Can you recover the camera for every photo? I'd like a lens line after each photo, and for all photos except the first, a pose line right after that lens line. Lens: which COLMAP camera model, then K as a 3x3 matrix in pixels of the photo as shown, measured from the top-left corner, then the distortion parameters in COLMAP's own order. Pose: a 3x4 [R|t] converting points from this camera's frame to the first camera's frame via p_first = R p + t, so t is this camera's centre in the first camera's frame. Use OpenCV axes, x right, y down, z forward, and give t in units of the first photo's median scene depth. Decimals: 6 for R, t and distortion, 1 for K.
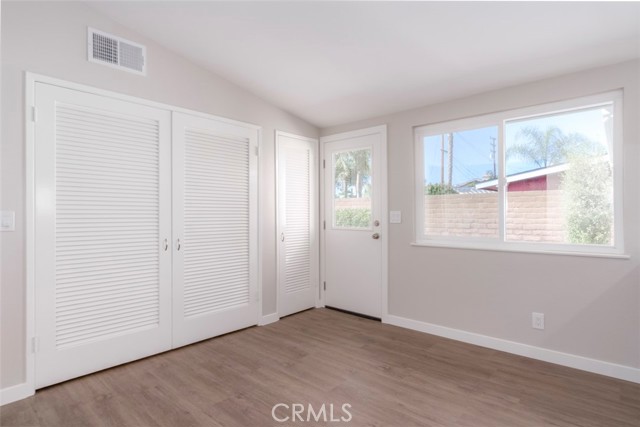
lens RADIAL K [[357.7, 0, 304.9], [0, 357.7, 209.6], [0, 0, 1]] dist [0.006128, -0.000834]
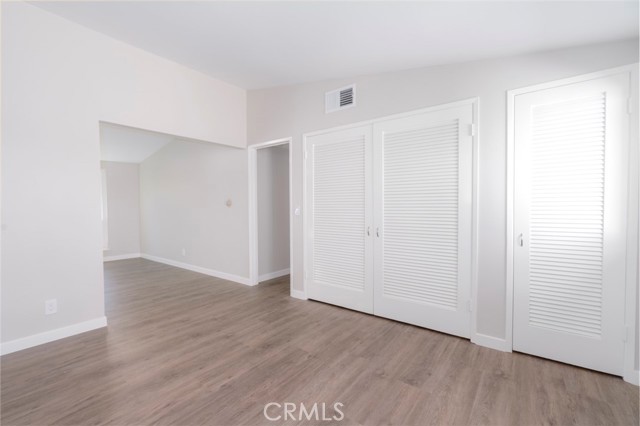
lens RADIAL K [[281.1, 0, 310.9], [0, 281.1, 211.2], [0, 0, 1]] dist [0.002898, 0.000984]
pose [[0.081319, 0.022571, -0.996432, 0.592551], [0.021231, 0.999477, 0.024373, -0.002248], [0.996462, -0.023137, 0.080797, 0.714203]]
